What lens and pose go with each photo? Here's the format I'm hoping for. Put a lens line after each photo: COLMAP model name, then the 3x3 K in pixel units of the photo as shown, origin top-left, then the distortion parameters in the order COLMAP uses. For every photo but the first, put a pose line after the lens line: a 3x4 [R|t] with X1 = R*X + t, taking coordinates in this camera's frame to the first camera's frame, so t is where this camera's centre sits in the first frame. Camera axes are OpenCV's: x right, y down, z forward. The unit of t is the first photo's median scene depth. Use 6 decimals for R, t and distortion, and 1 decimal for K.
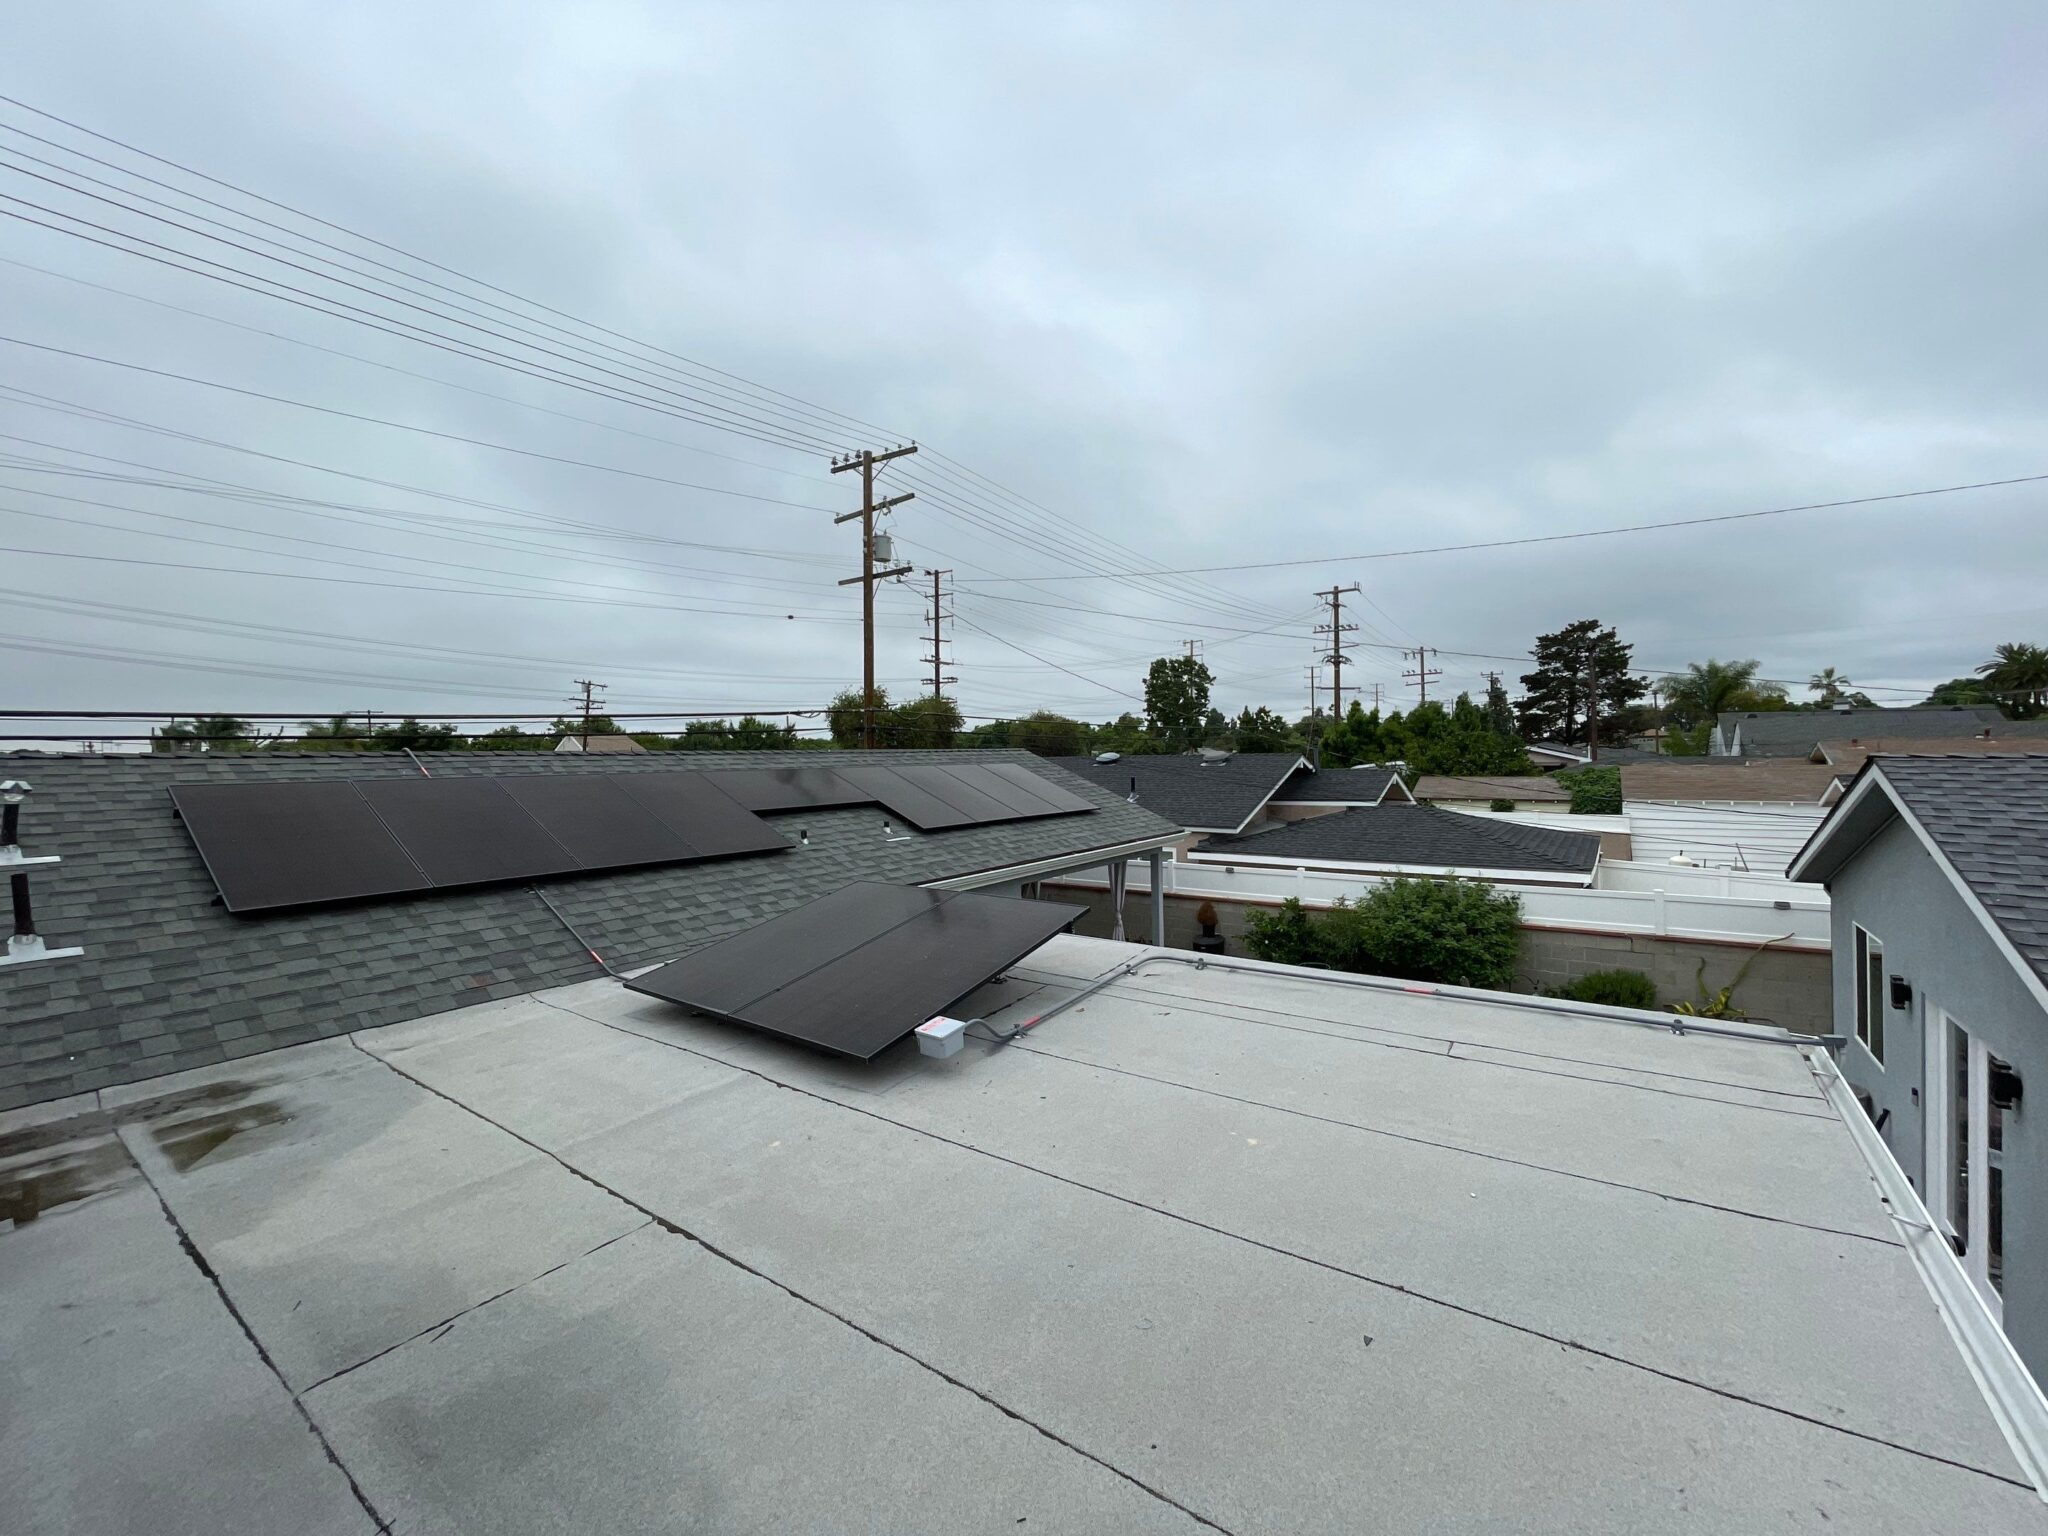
lens RADIAL K [[824.2, 0, 1028.0], [0, 824.2, 769.2], [0, 0, 1]] dist [-0.001340, 0.000424]
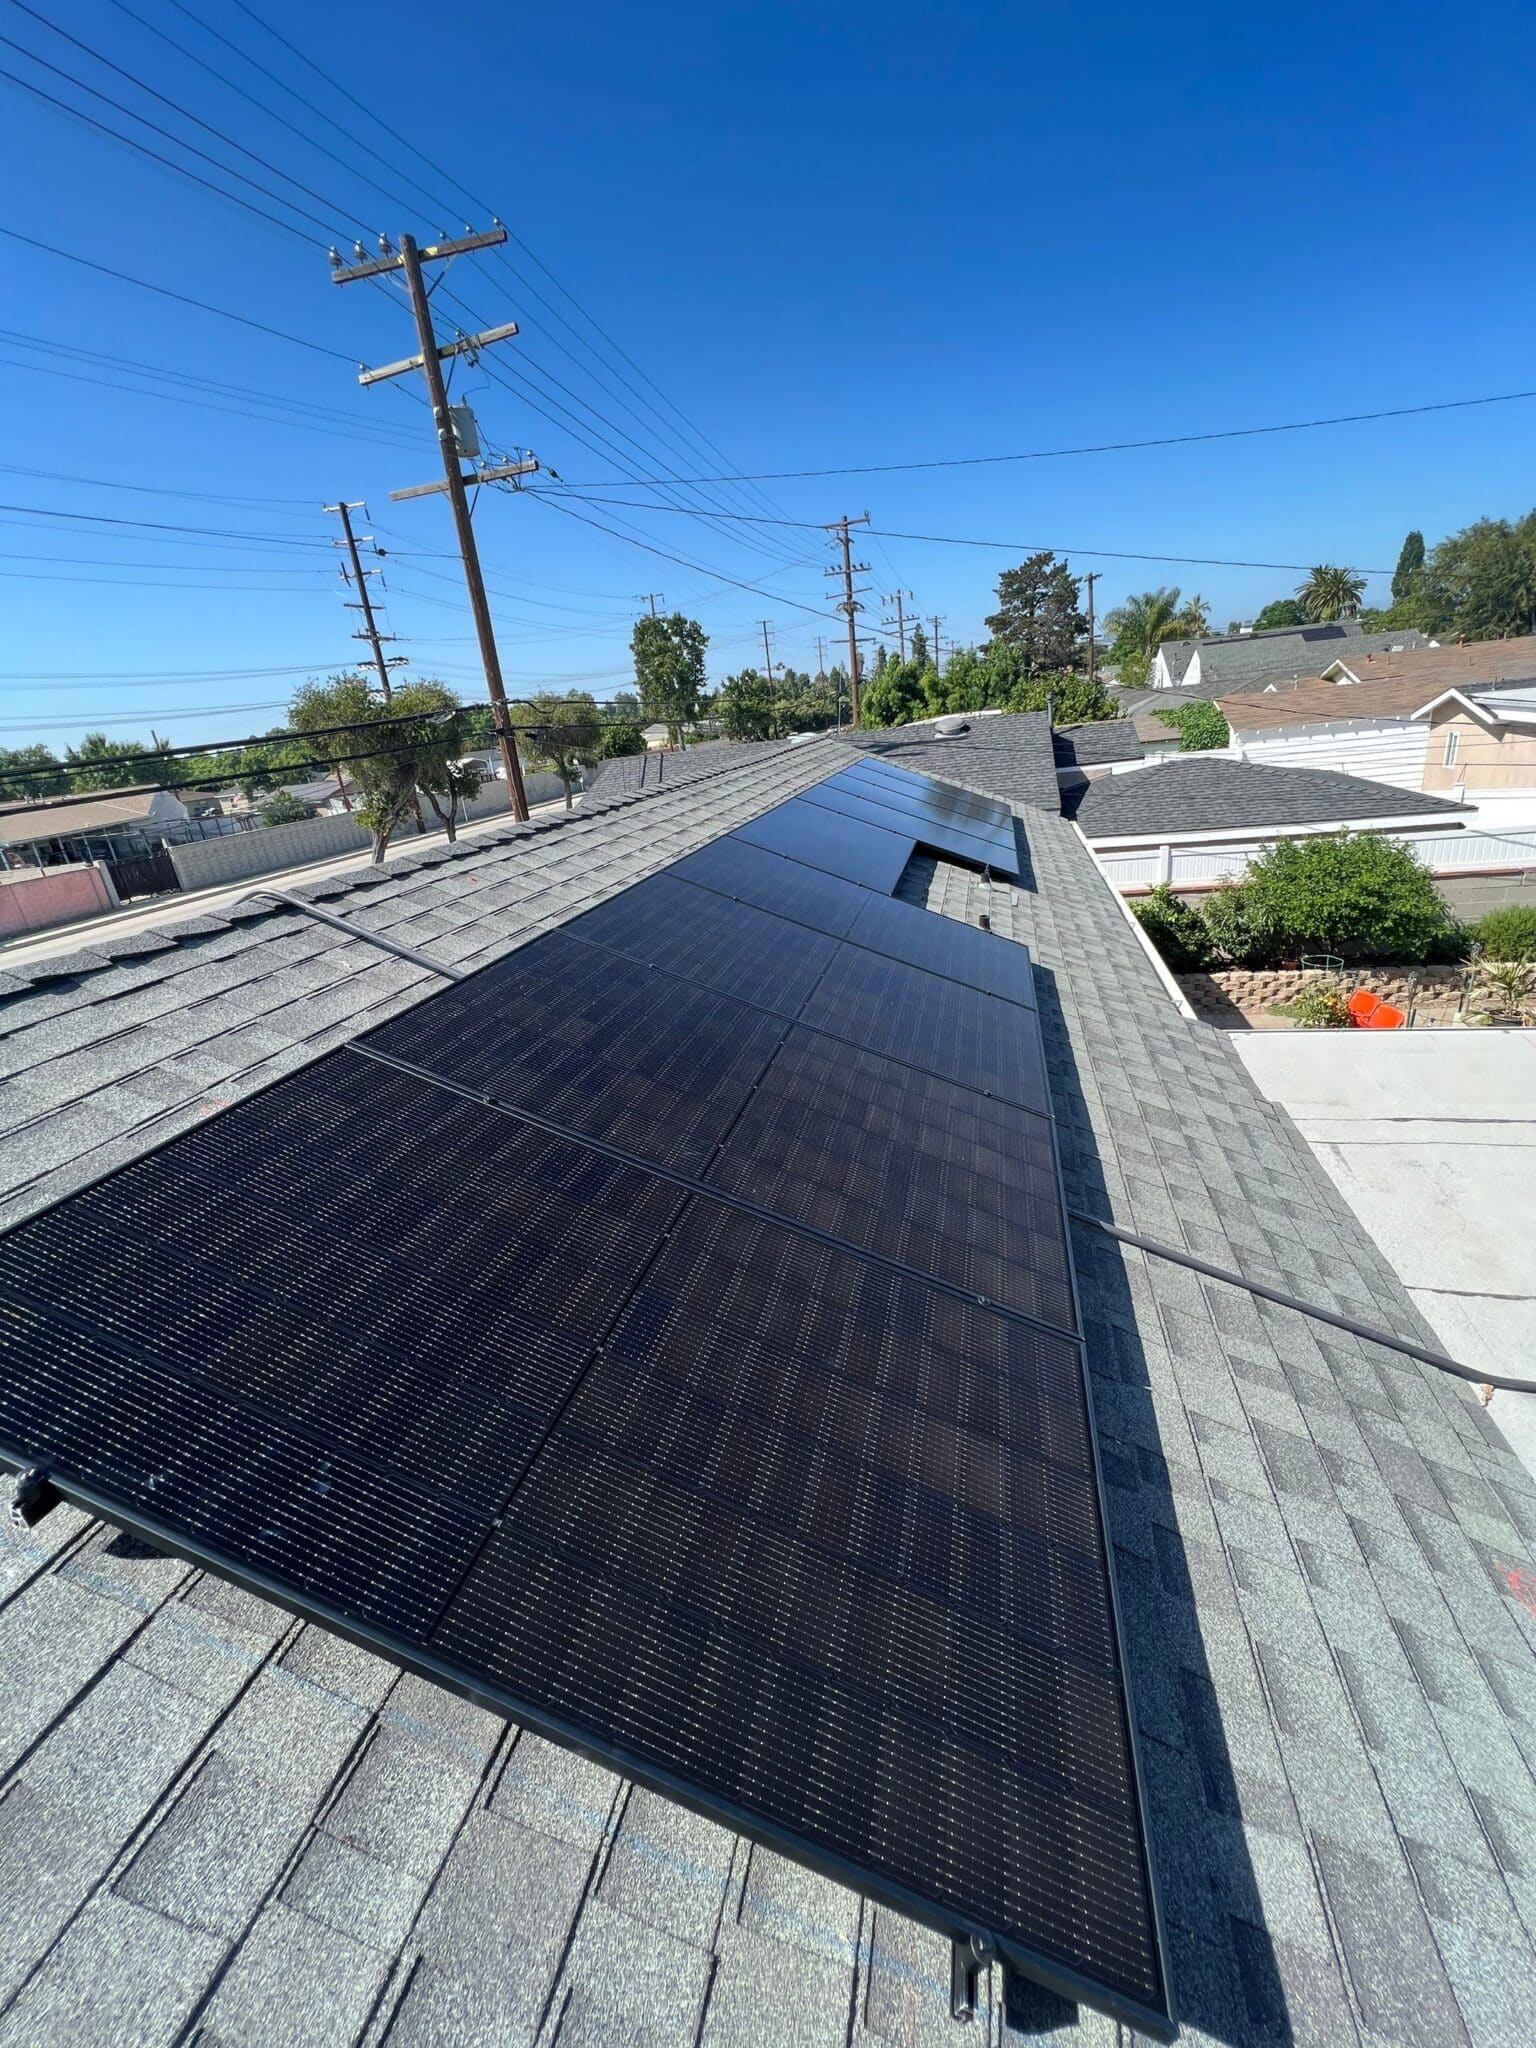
lens RADIAL K [[824.2, 0, 775.5], [0, 824.2, 1020.9], [0, 0, 1]] dist [-0.001340, 0.000424]
pose [[0.926349, -0.209569, 0.312982, -0.372131], [0.101322, 0.938943, 0.328817, -0.036641], [-0.362782, -0.272887, 0.891023, 0.325801]]
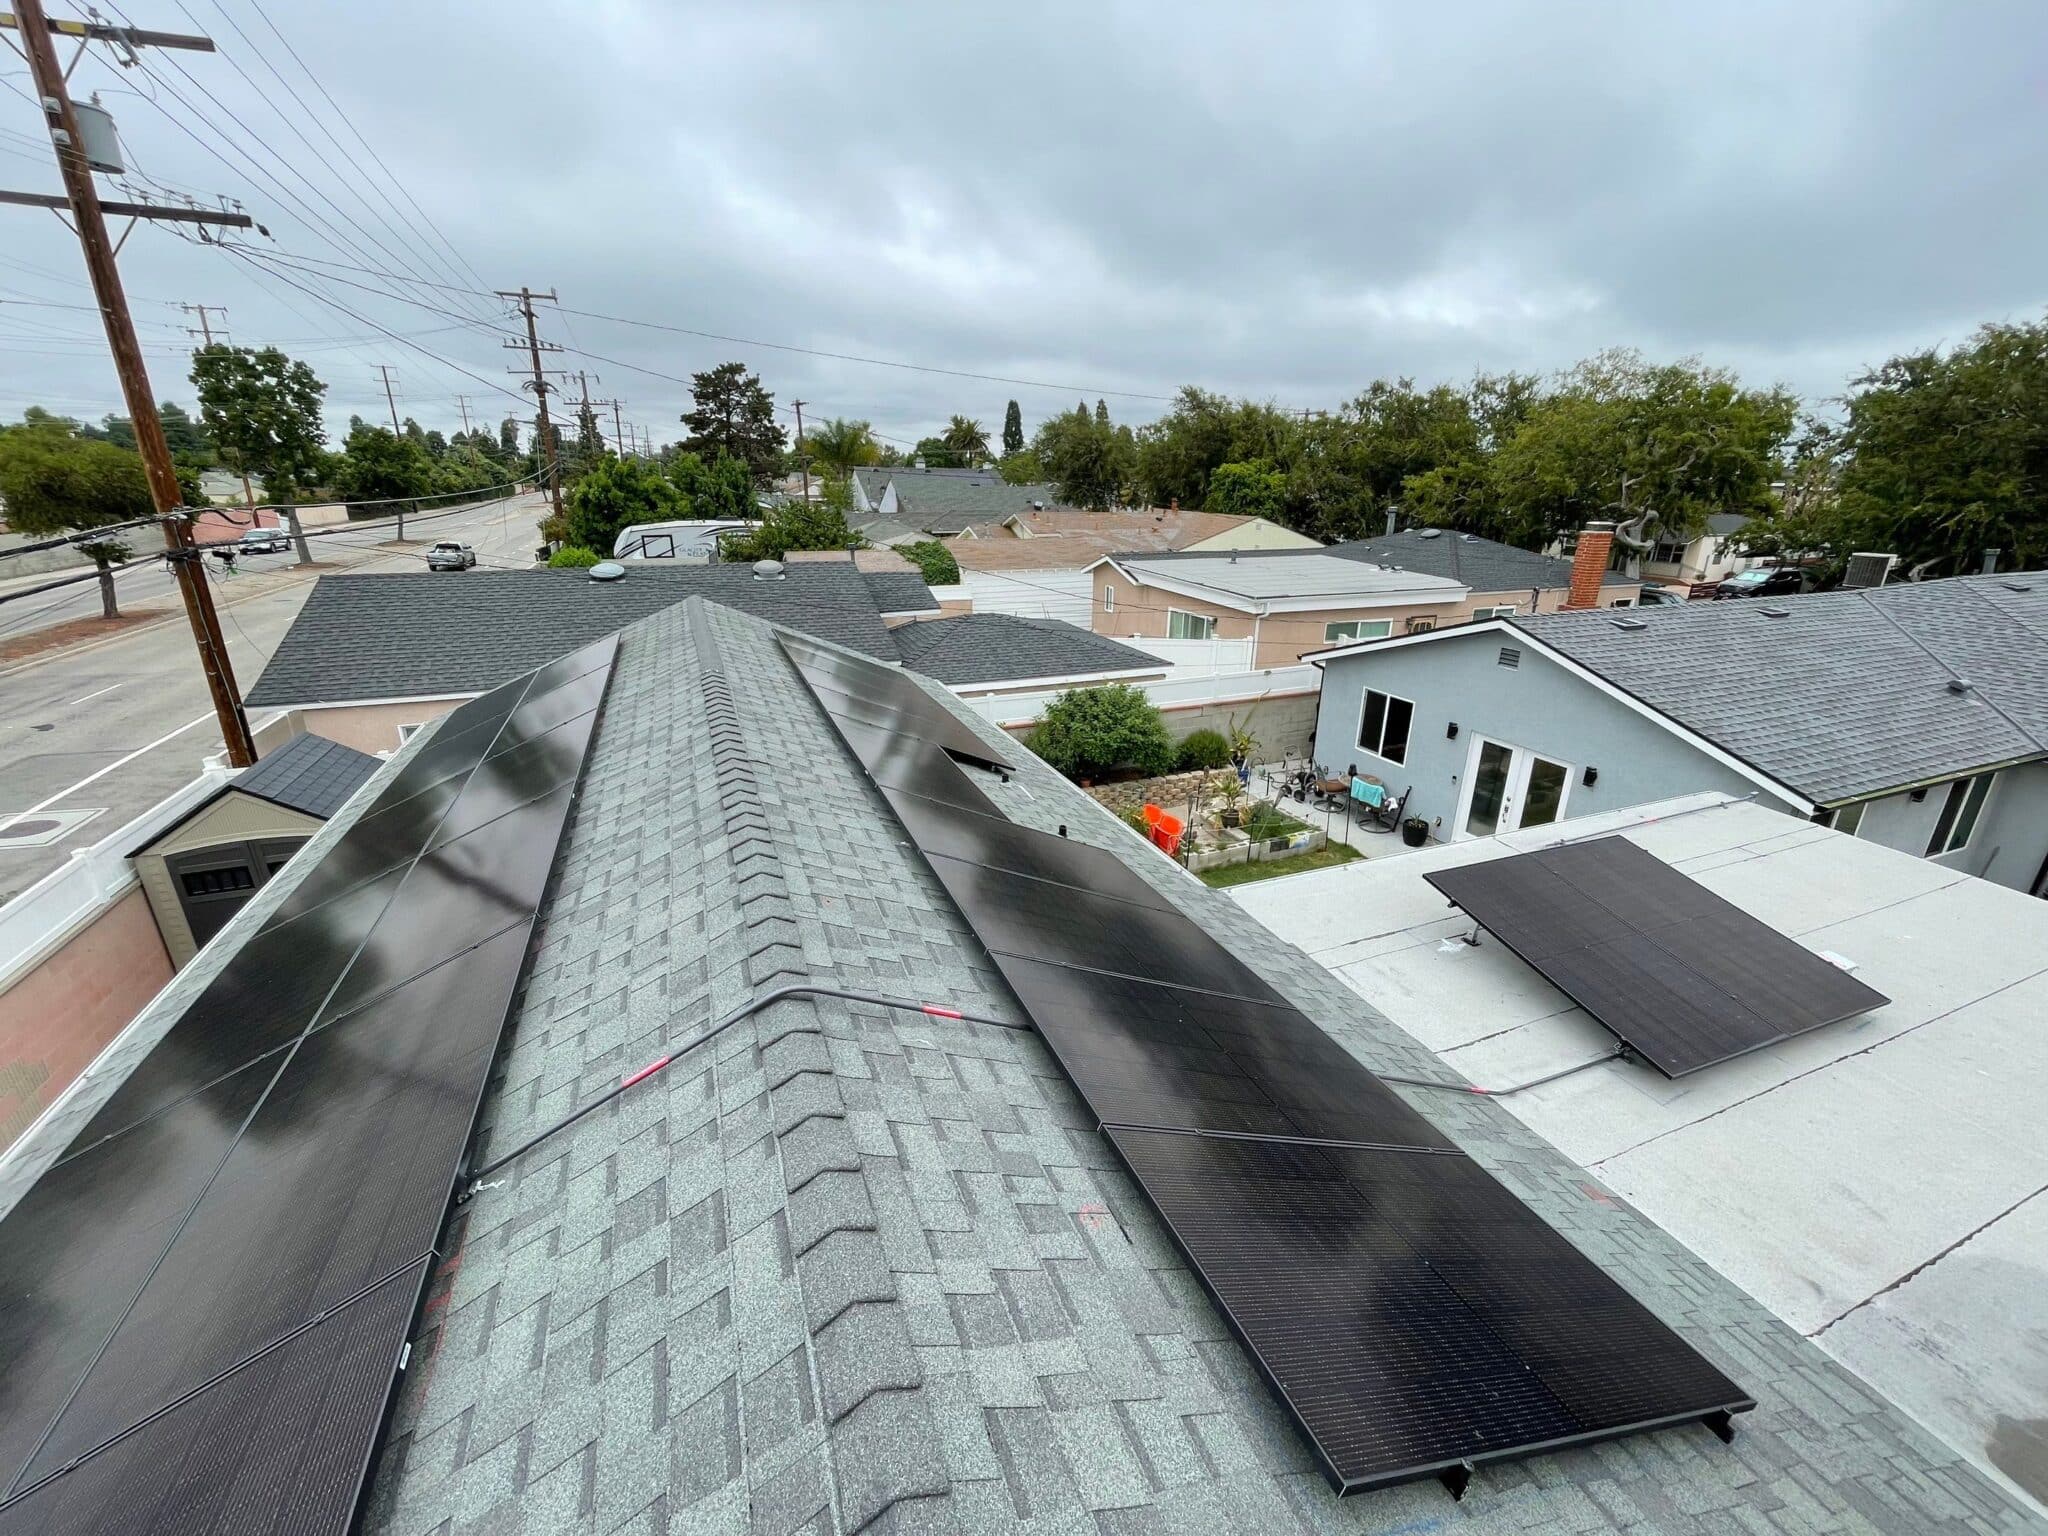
lens RADIAL K [[824.2, 0, 1025.8], [0, 824.2, 762.2], [0, 0, 1]] dist [-0.001340, 0.000424]
pose [[0.534425, -0.256691, 0.805295, -0.530330], [-0.005532, 0.951686, 0.307024, -0.123446], [-0.845198, -0.168536, 0.507185, 0.416449]]
